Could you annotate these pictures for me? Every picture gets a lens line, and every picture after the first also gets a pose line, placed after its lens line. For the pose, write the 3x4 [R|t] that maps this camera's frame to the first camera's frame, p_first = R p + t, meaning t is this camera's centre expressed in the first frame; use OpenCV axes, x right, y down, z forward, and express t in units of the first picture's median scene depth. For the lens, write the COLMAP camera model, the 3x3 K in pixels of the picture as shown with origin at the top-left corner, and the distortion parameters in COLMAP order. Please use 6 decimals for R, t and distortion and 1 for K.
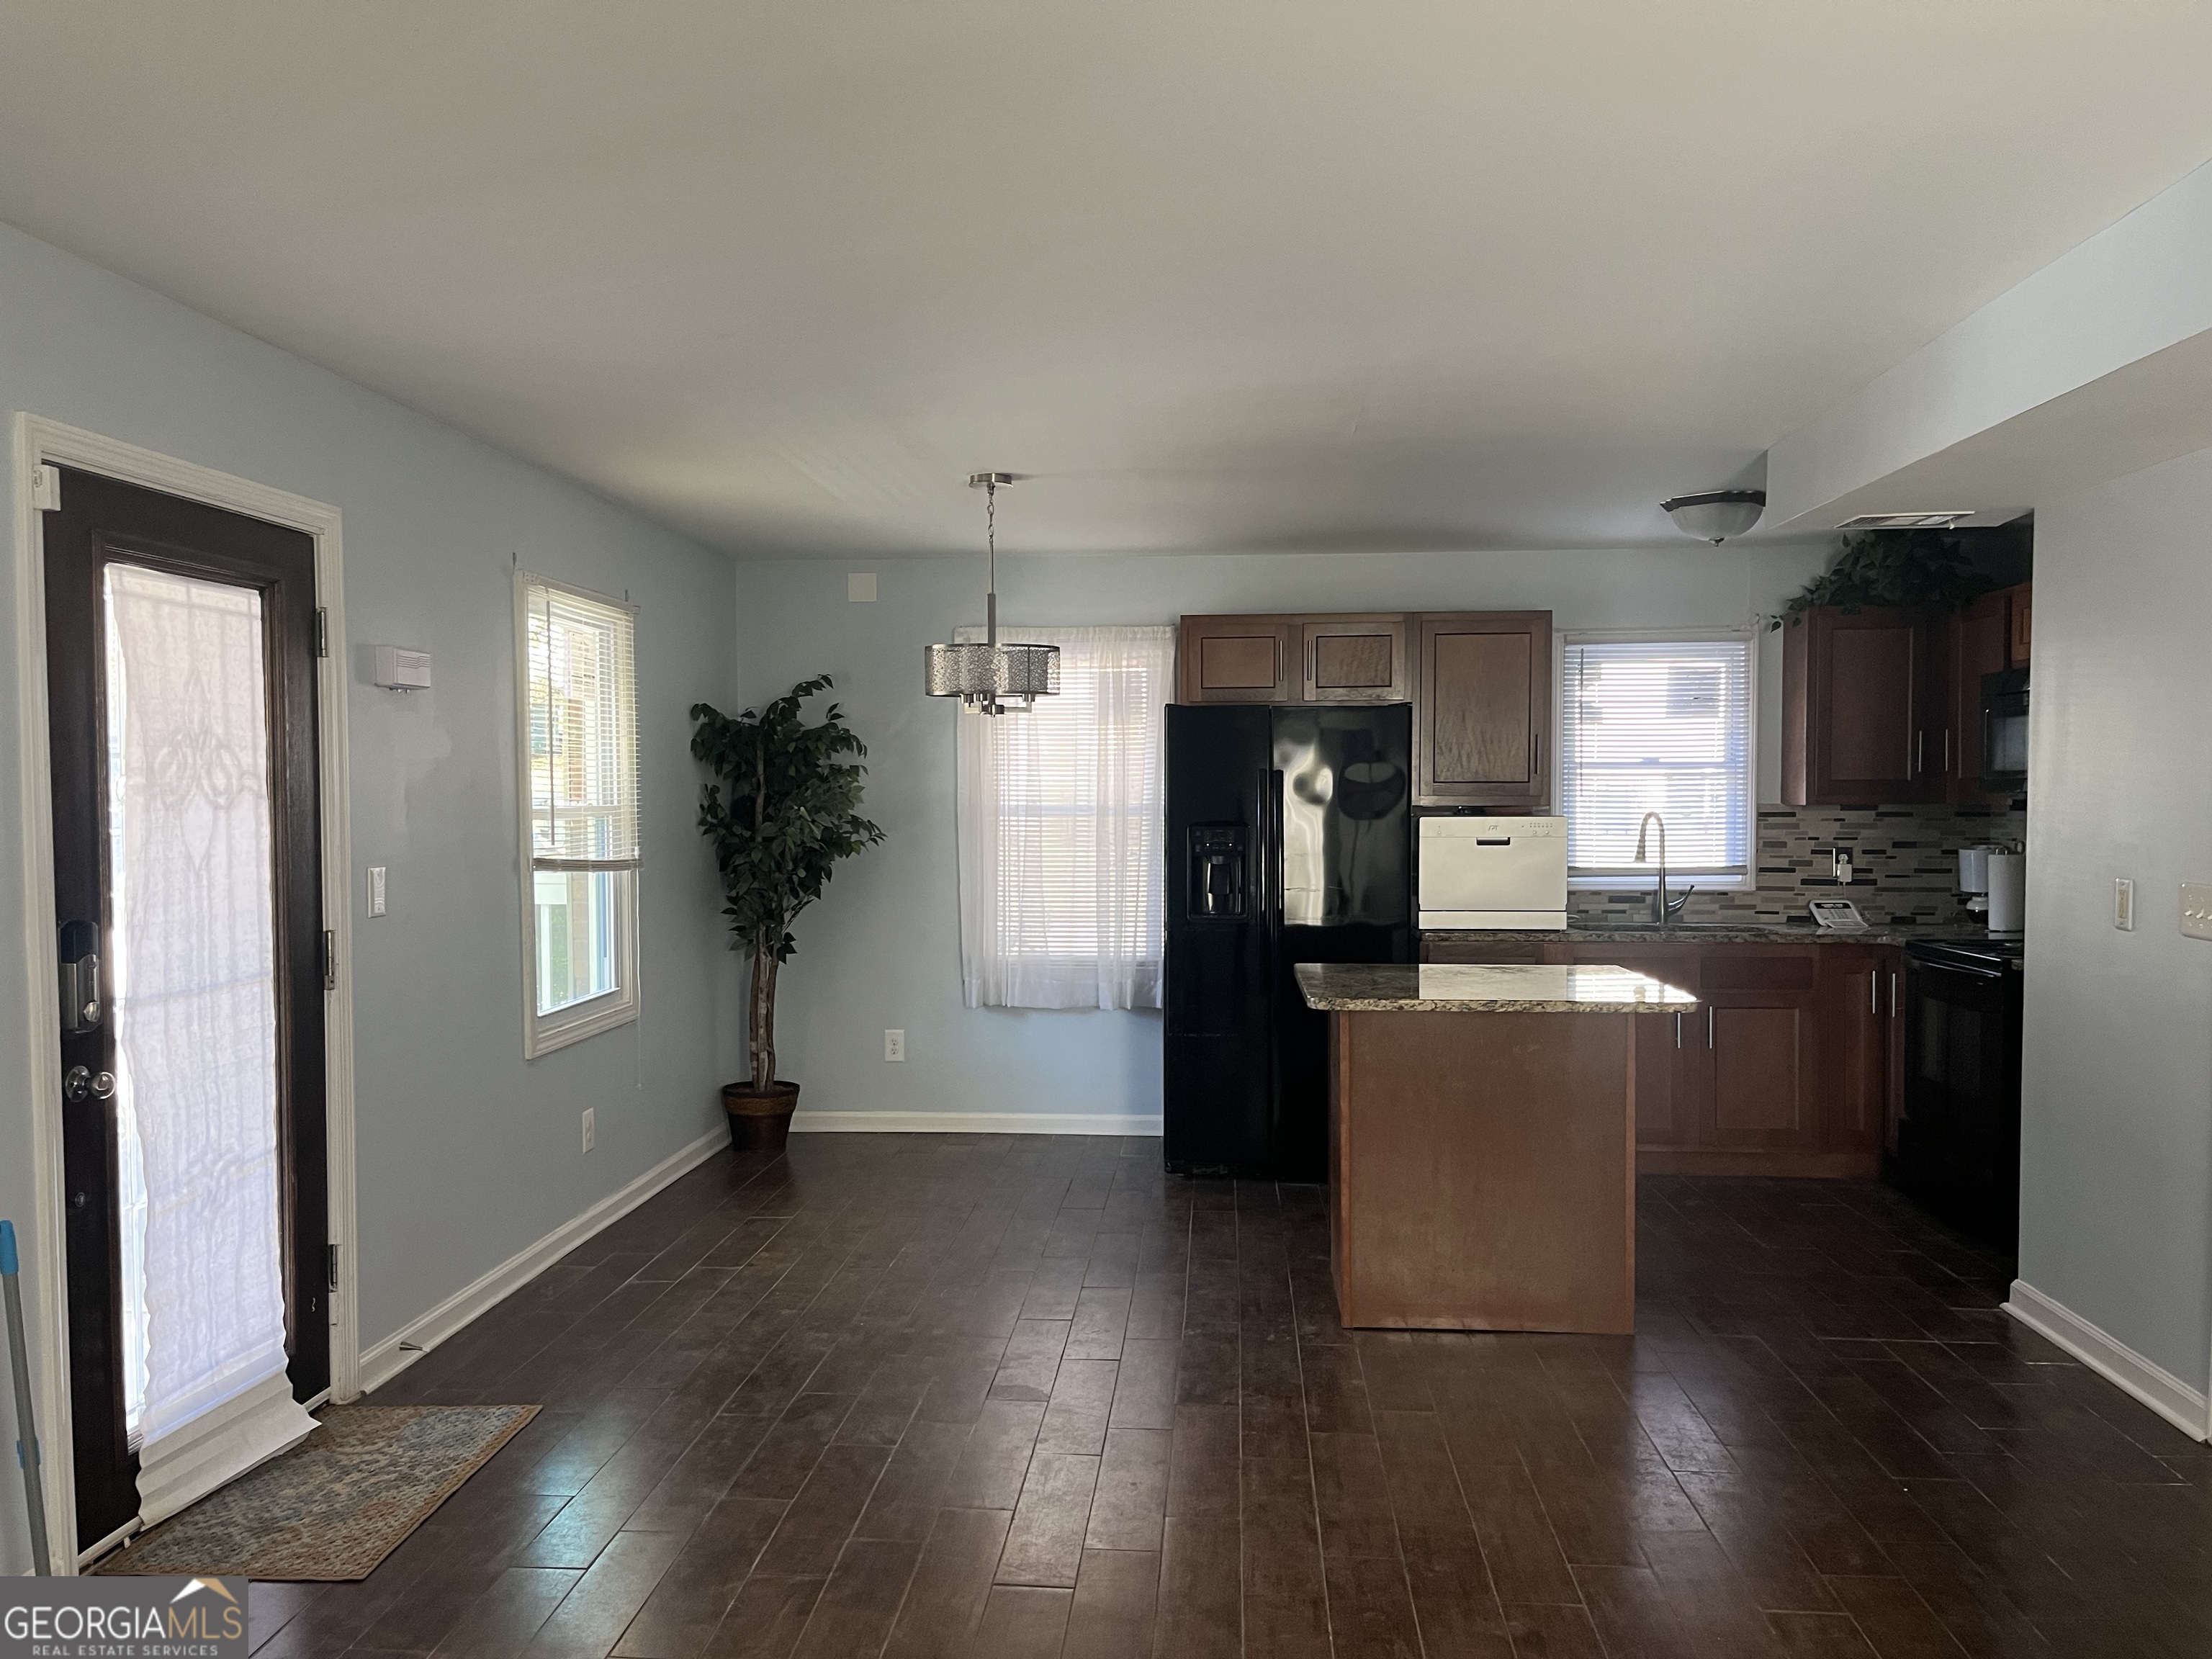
lens RADIAL K [[1655.4, 0, 1087.3], [0, 1655.4, 851.1], [0, 0, 1]] dist [0.063959, -0.083358]
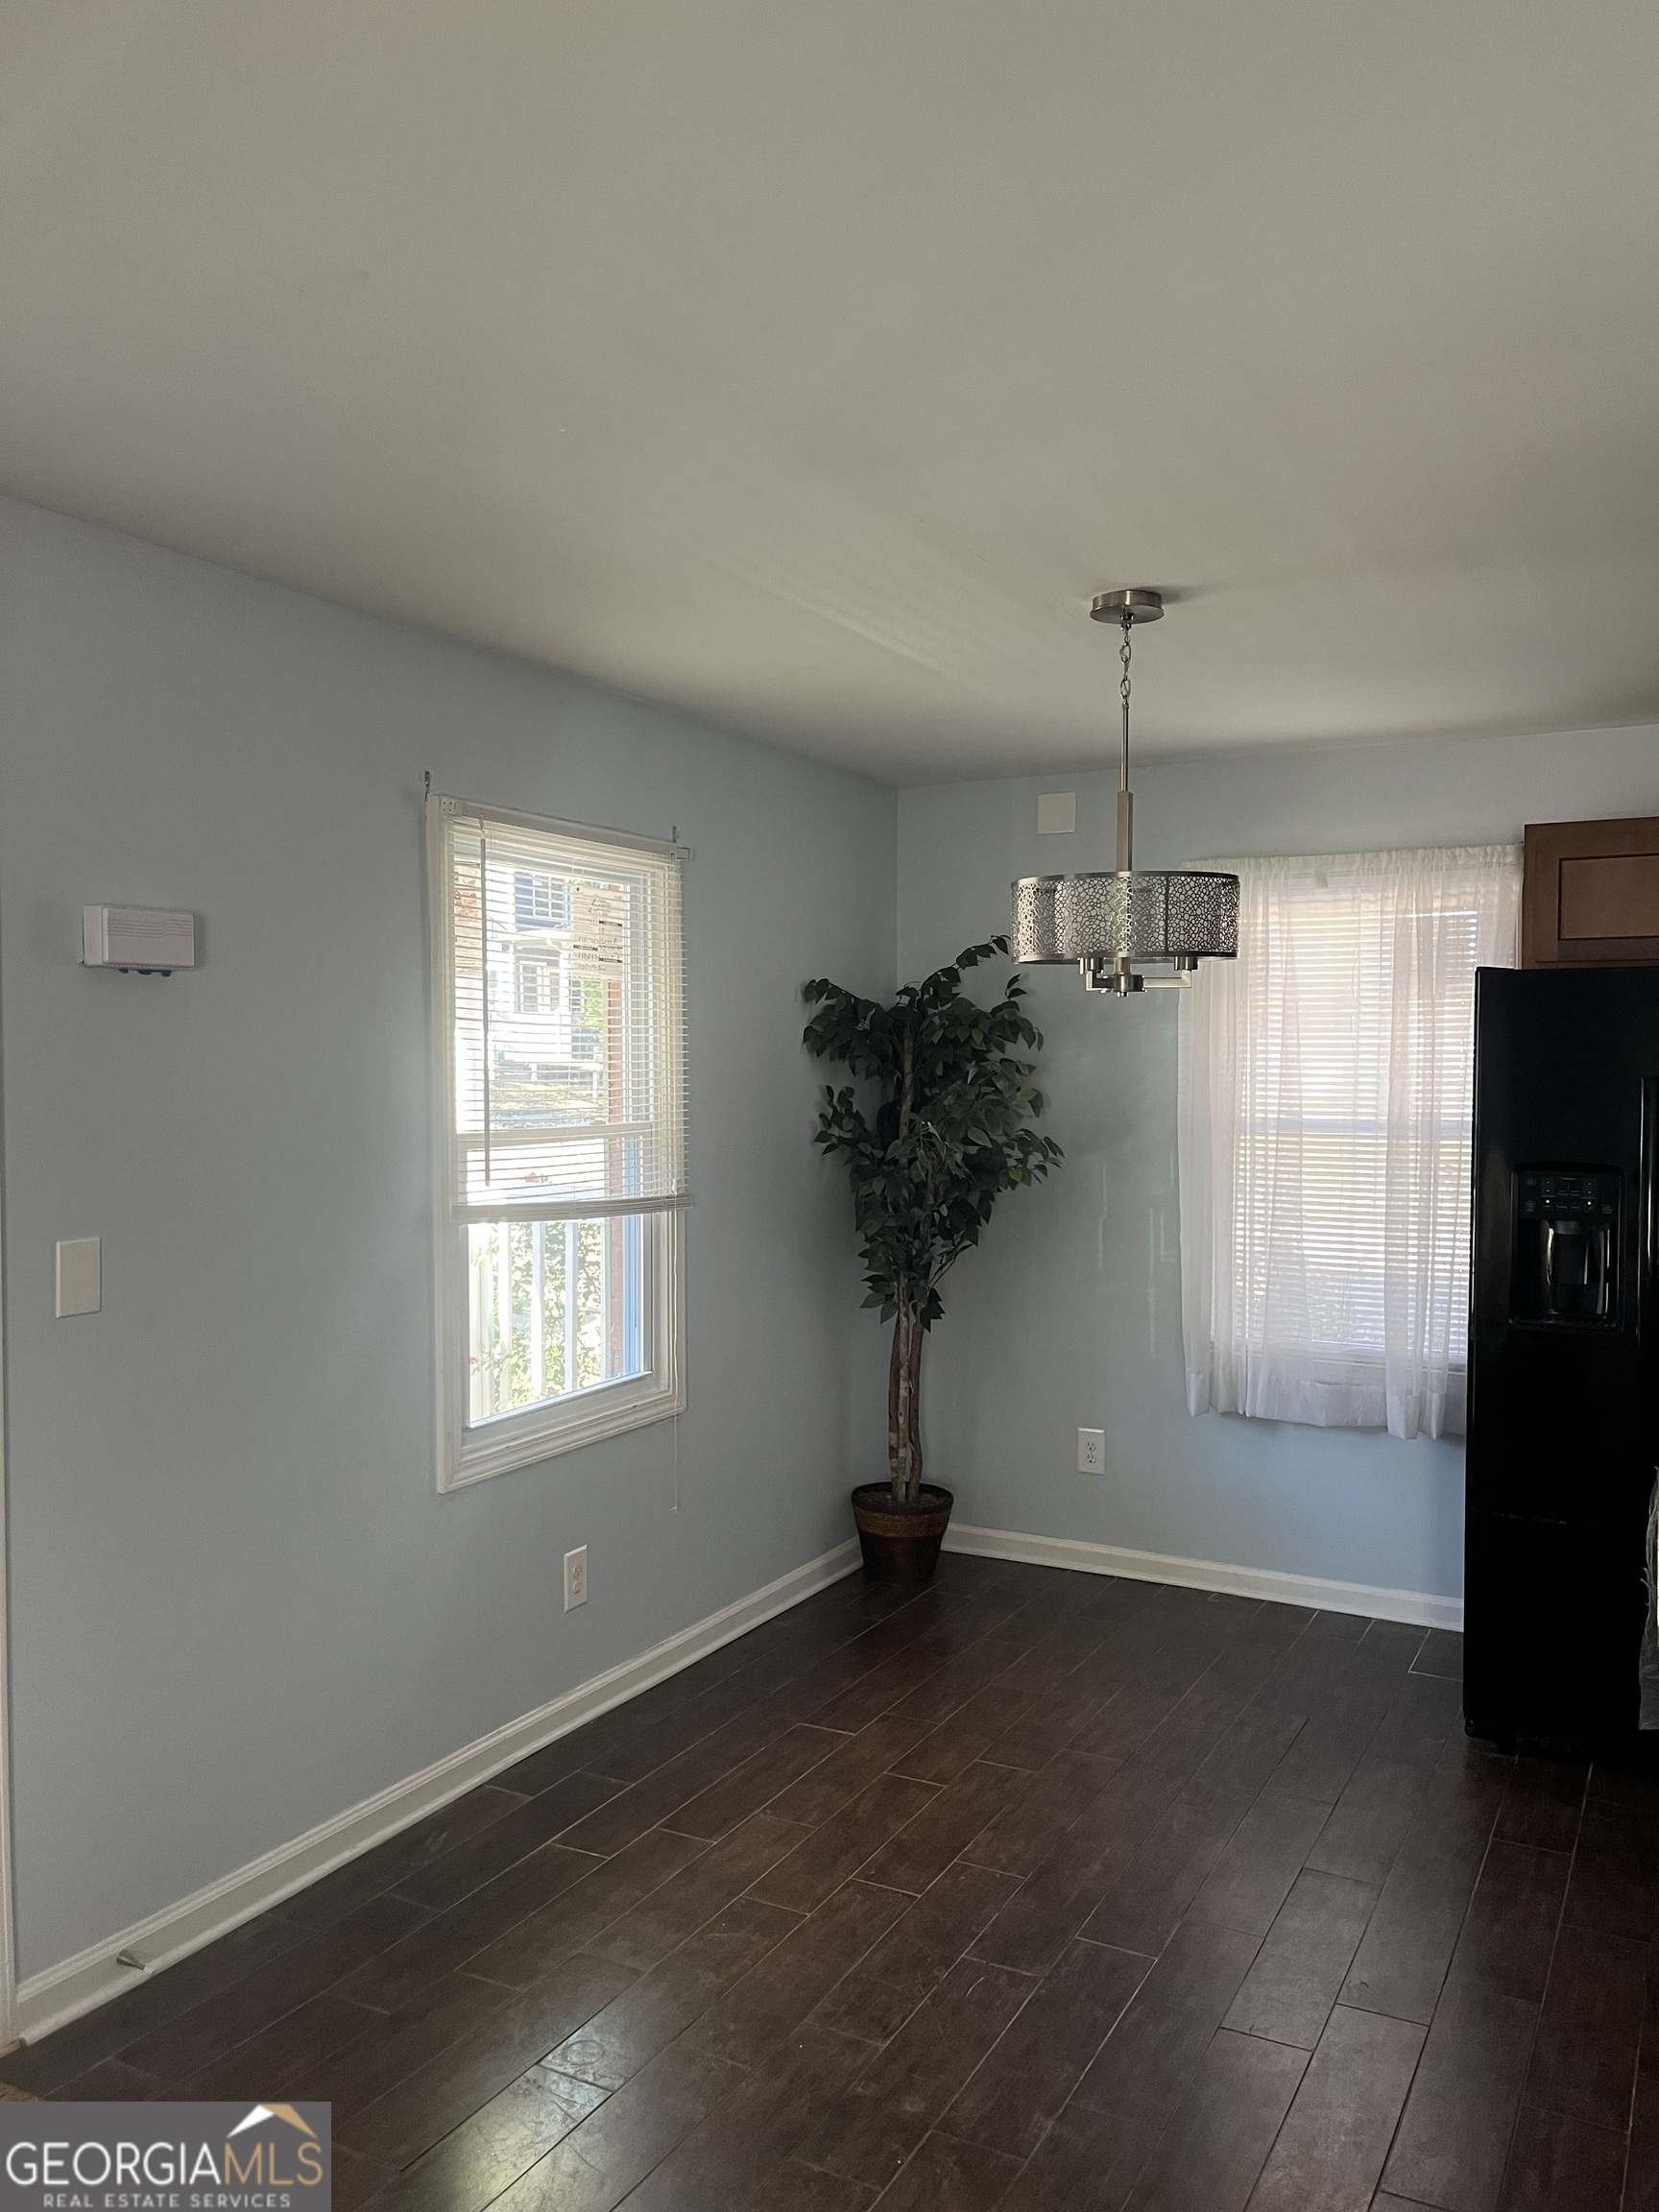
lens RADIAL K [[1655.4, 0, 836.5], [0, 1655.4, 1109.9], [0, 0, 1]] dist [0.063959, -0.083358]
pose [[0.917152, 0.015477, -0.398237, 0.071014], [-0.017261, 0.999851, -0.000893, -0.029242], [0.398164, 0.007693, 0.917282, 0.317358]]
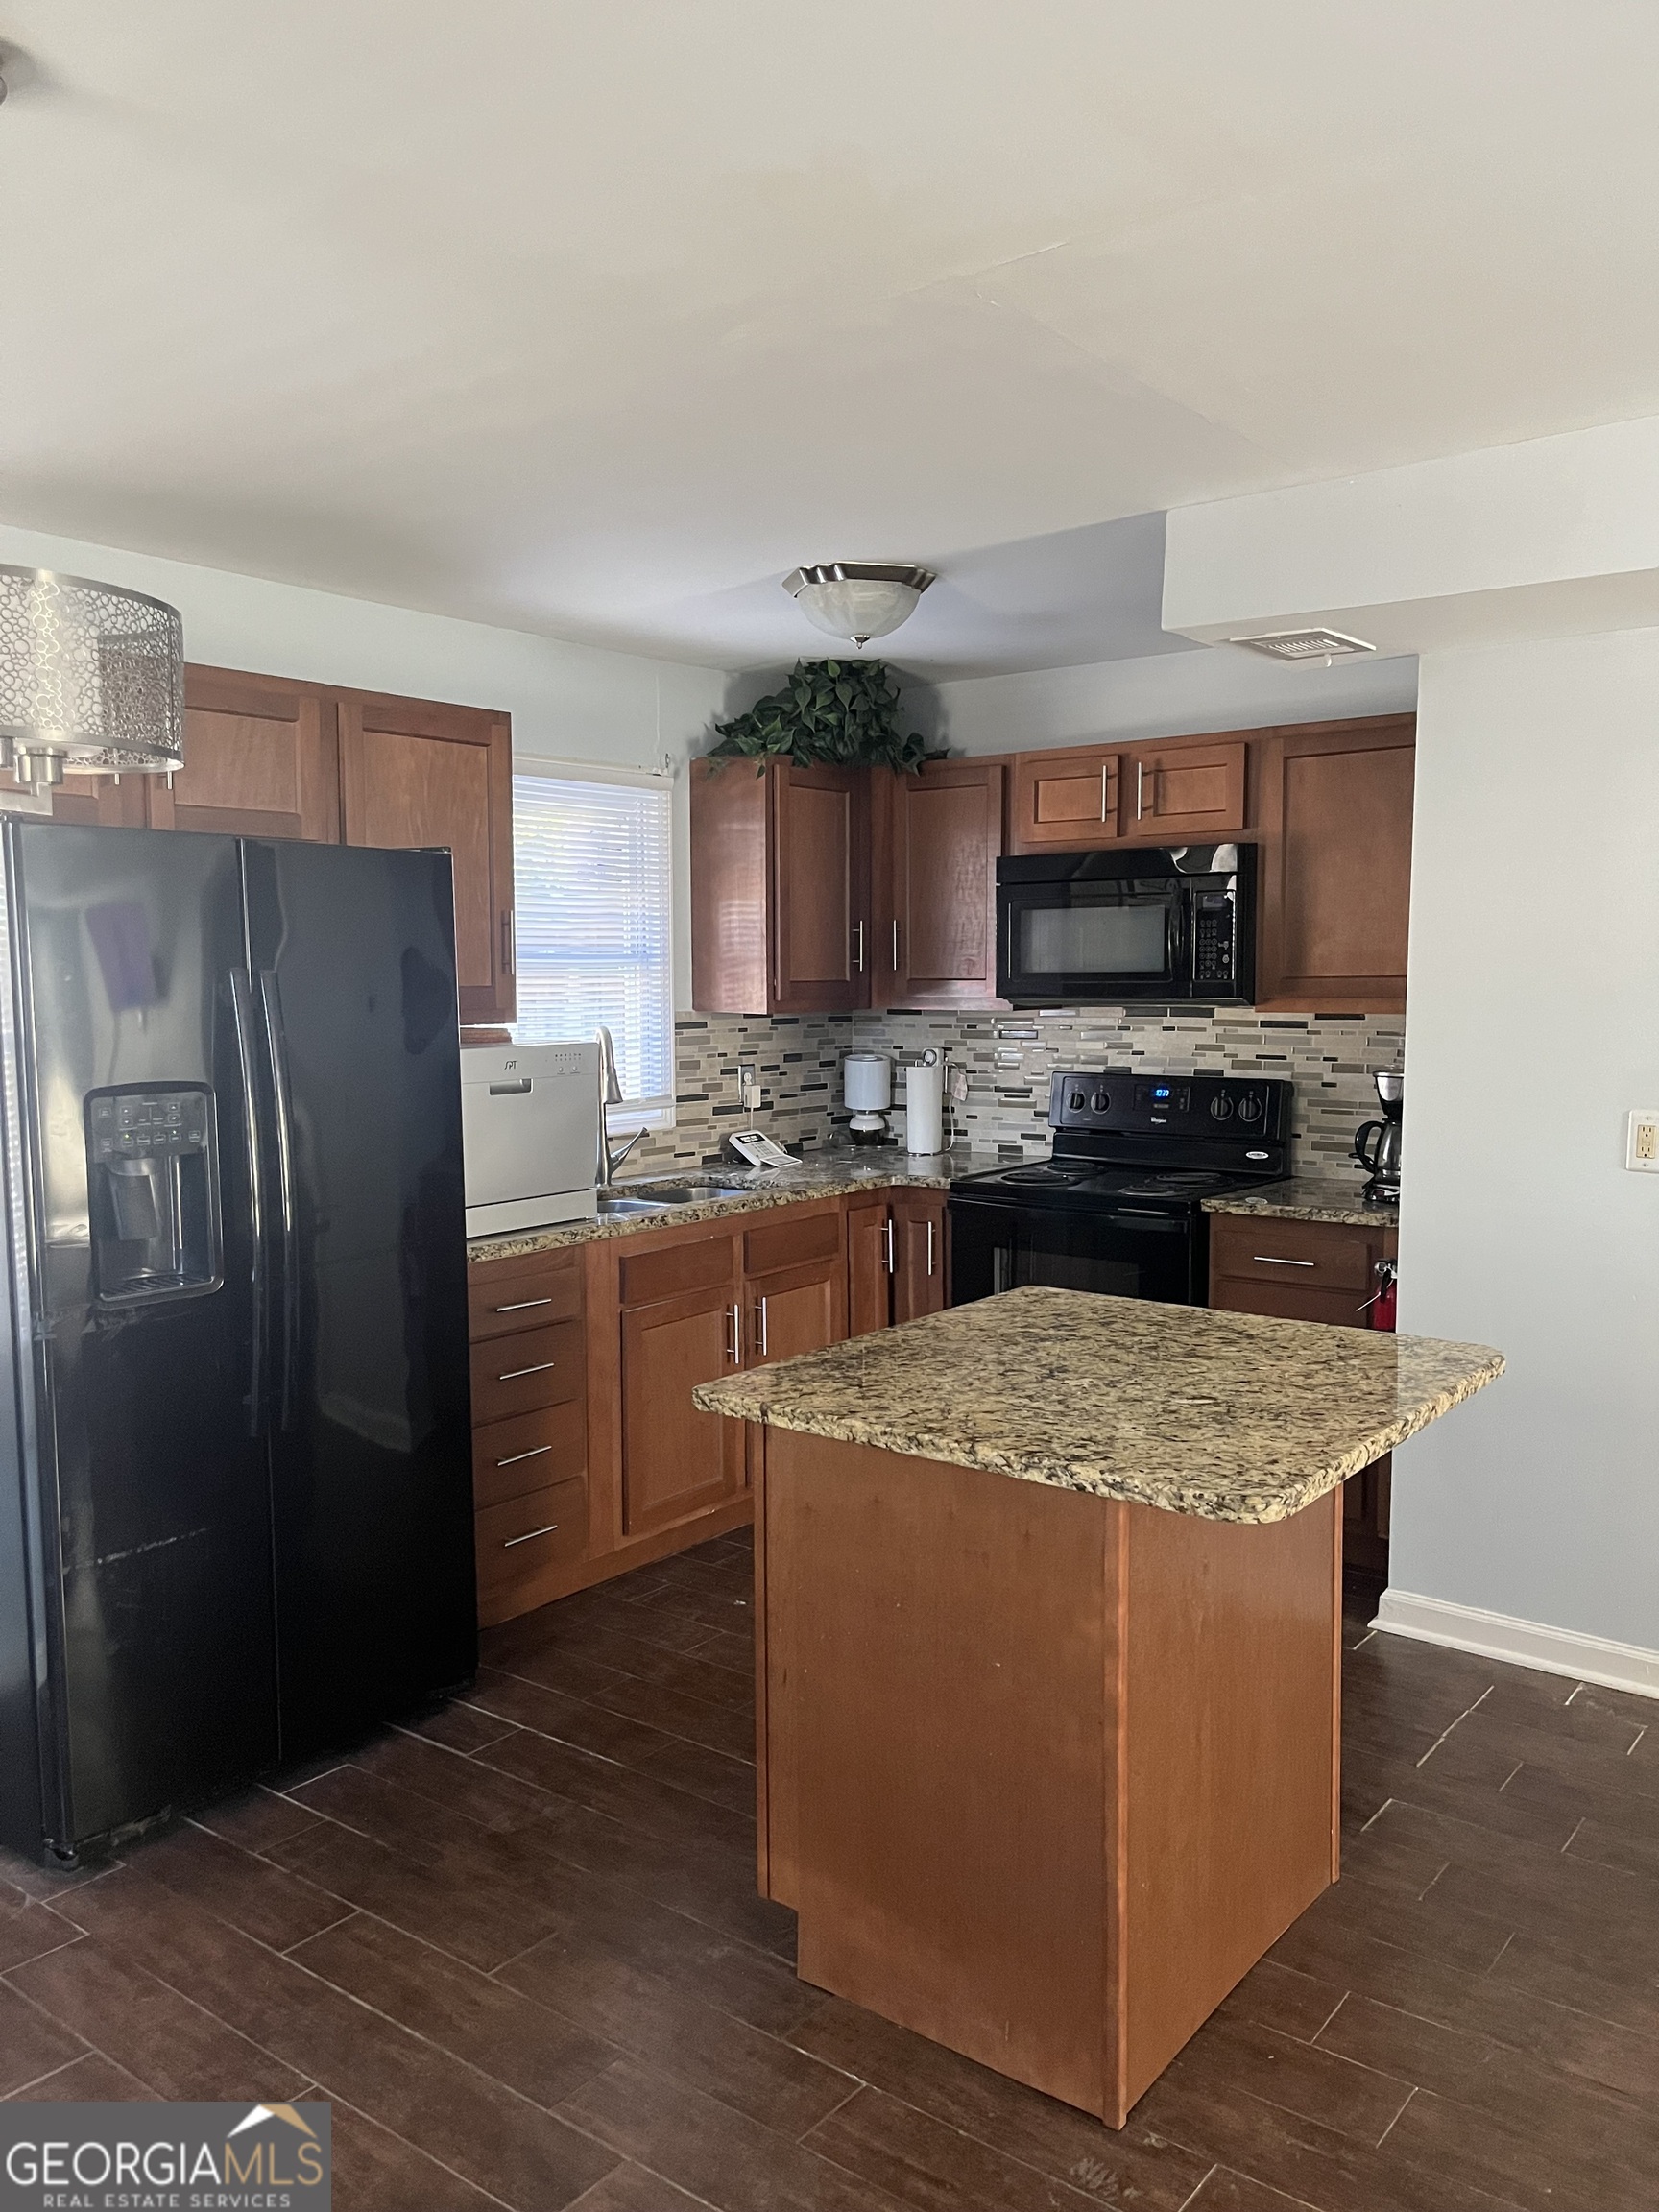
lens RADIAL K [[1655.4, 0, 825.4], [0, 1655.4, 1119.6], [0, 0, 1]] dist [0.063959, -0.083358]
pose [[0.545503, -0.078426, 0.834431, -0.189519], [0.030752, 0.996815, 0.073584, -0.033199], [-0.837544, -0.014480, 0.546178, 0.542156]]
